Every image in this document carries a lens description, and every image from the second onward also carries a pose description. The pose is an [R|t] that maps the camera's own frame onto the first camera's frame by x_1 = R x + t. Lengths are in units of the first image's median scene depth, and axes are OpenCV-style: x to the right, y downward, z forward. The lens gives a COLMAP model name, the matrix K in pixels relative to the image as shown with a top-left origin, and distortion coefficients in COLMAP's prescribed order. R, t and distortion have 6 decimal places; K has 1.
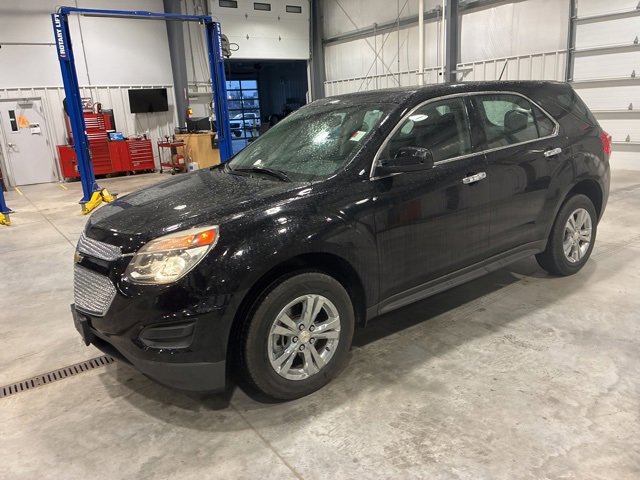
lens RADIAL K [[505.9, 0, 328.2], [0, 505.9, 229.4], [0, 0, 1]] dist [0.121907, -0.156278]
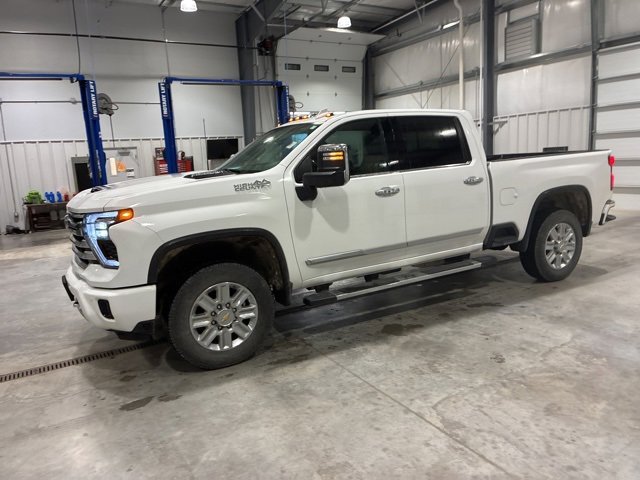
lens RADIAL K [[505.9, 0, 328.2], [0, 505.9, 229.4], [0, 0, 1]] dist [0.121907, -0.156278]
pose [[0.995378, 0.013835, -0.095034, 0.000029], [-0.021641, 0.996430, -0.081602, 0.024764], [0.093566, 0.083282, 0.992124, -0.133620]]
